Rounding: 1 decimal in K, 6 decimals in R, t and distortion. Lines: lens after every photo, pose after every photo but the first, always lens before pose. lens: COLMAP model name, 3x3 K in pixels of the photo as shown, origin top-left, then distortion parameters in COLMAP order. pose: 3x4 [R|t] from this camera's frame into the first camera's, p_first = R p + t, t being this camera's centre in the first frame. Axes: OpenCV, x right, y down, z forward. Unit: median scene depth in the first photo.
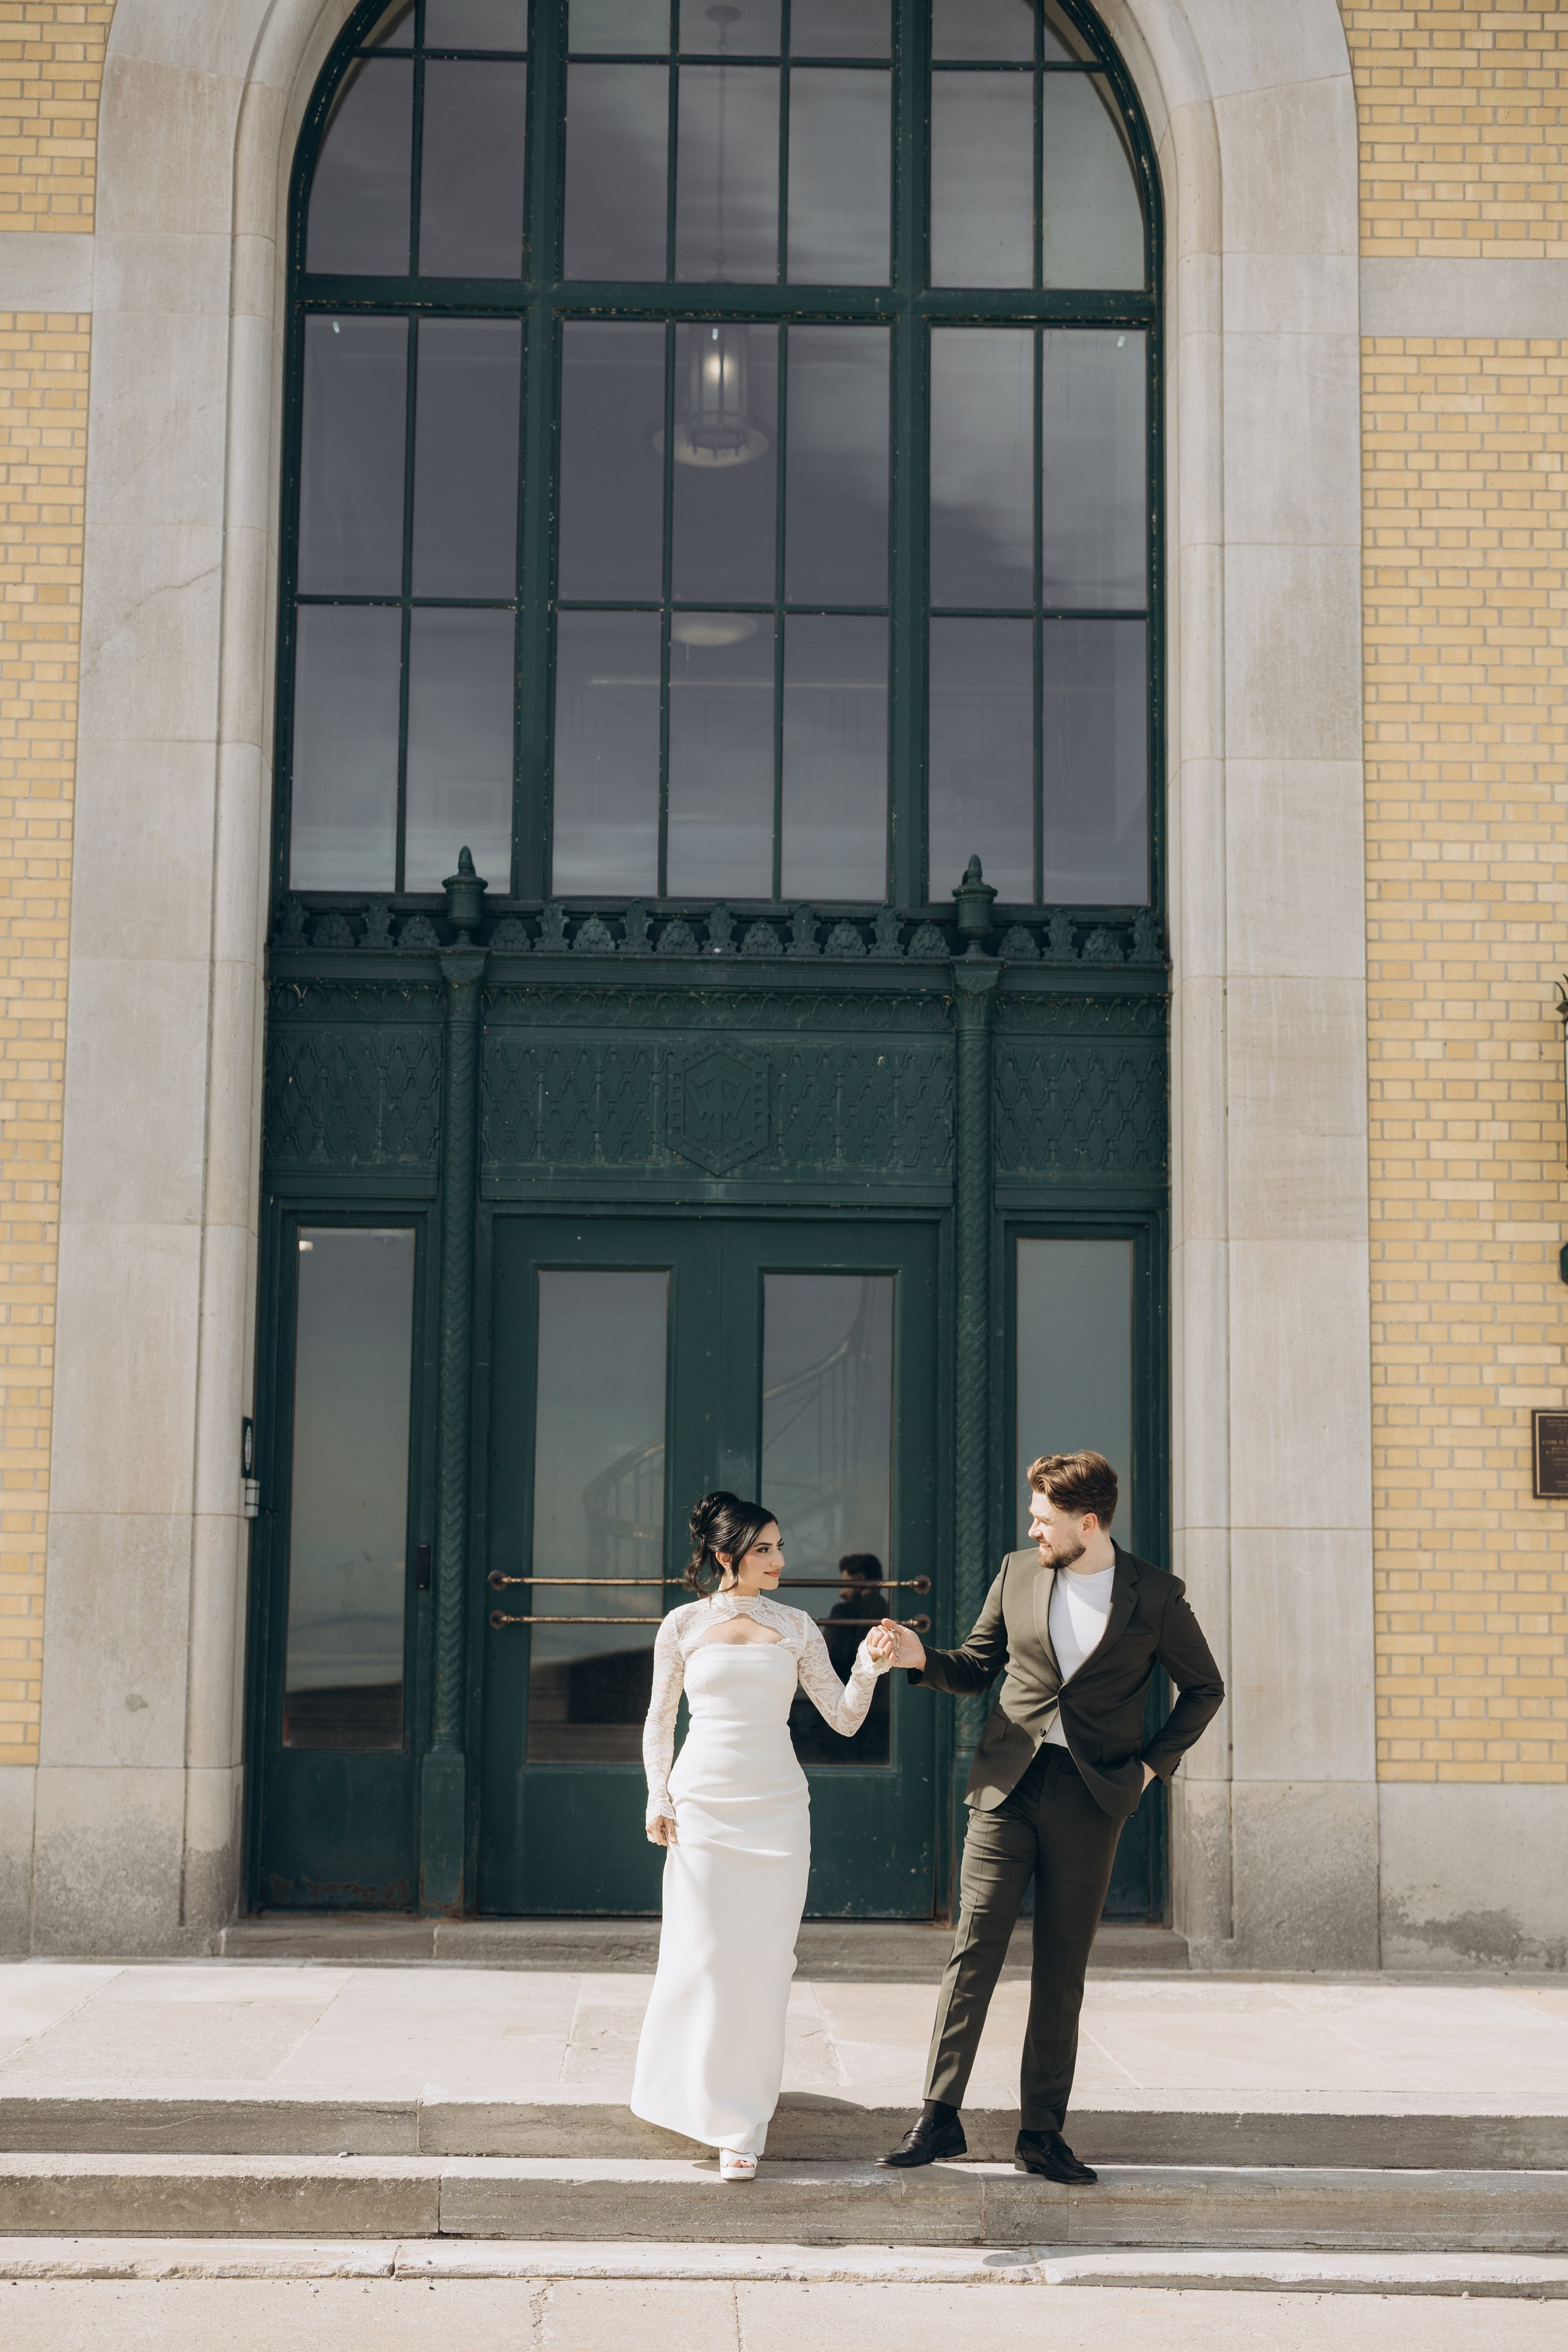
lens RADIAL K [[3333.4, 0, 784.0], [0, 3333.4, 1176.0], [0, 0, 1]] dist [0.011224, 0.118177]
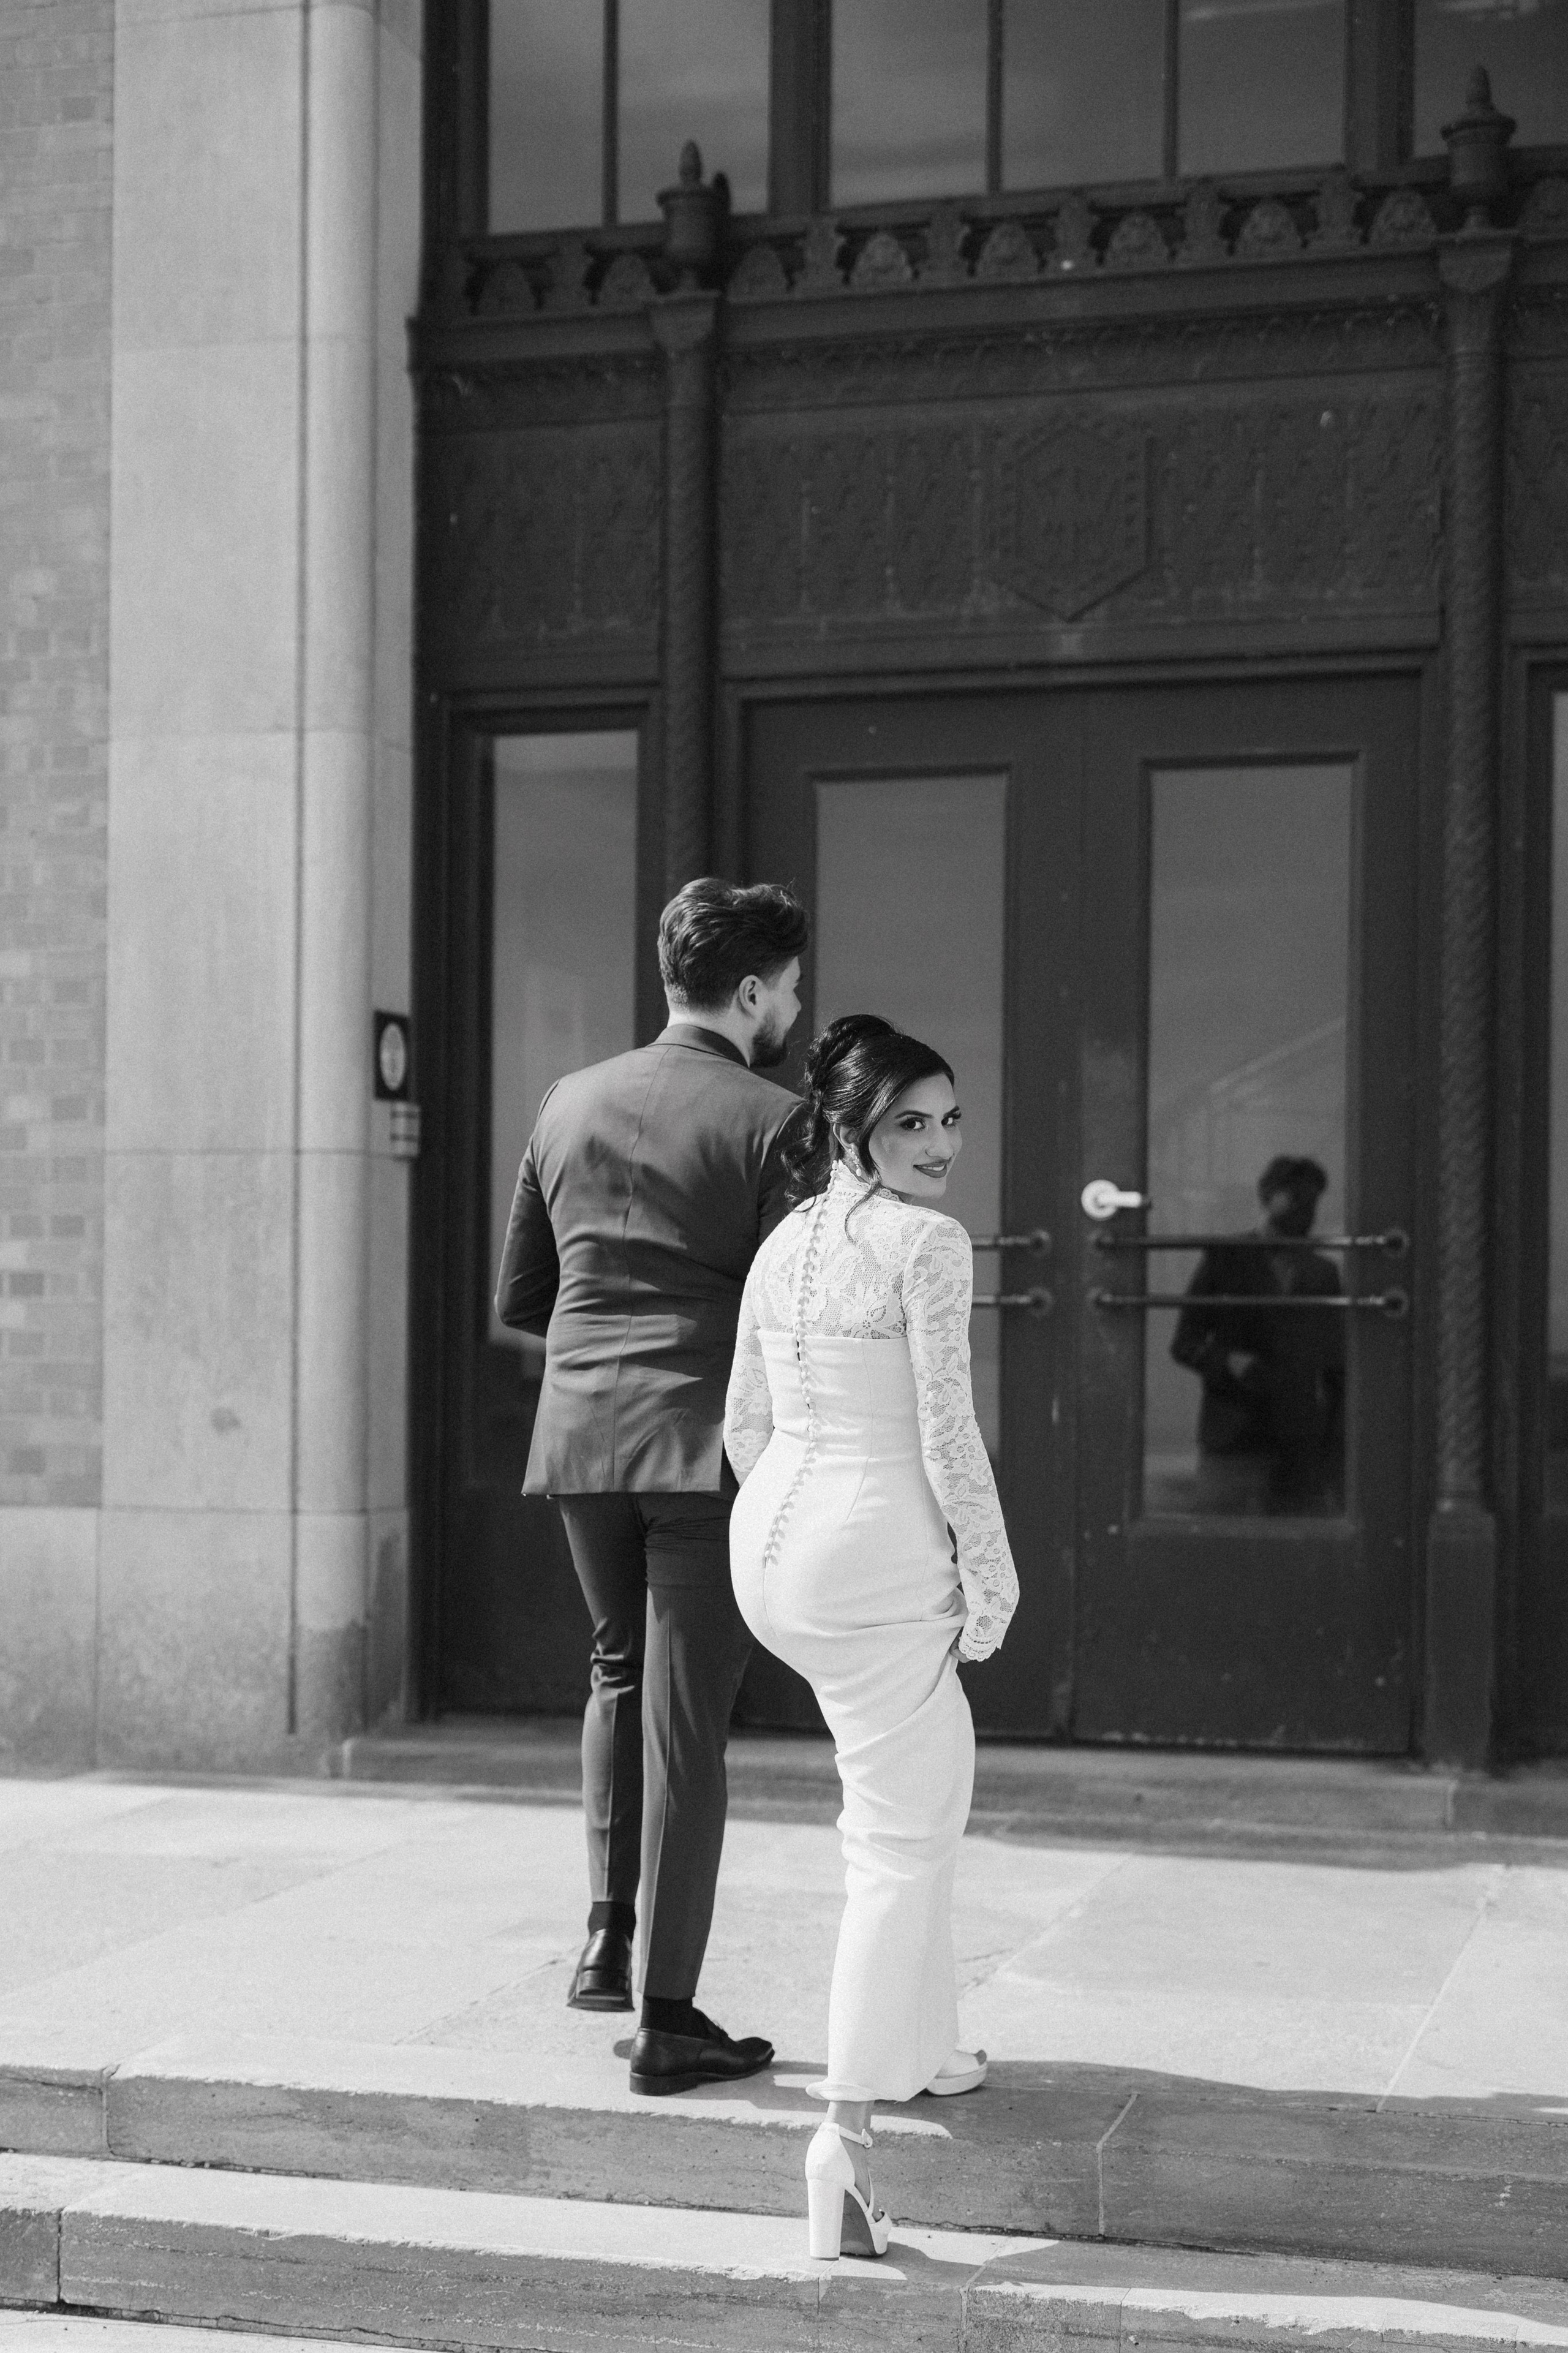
lens RADIAL K [[3597.4, 0, 785.3], [0, 3597.4, 1296.4], [0, 0, 1]] dist [0.014000, 0.108084]
pose [[0.950013, -0.008154, -0.312103, 0.144764], [0.044818, 0.992867, 0.110482, 0.050743], [0.308975, -0.118947, 0.943603, 0.307664]]
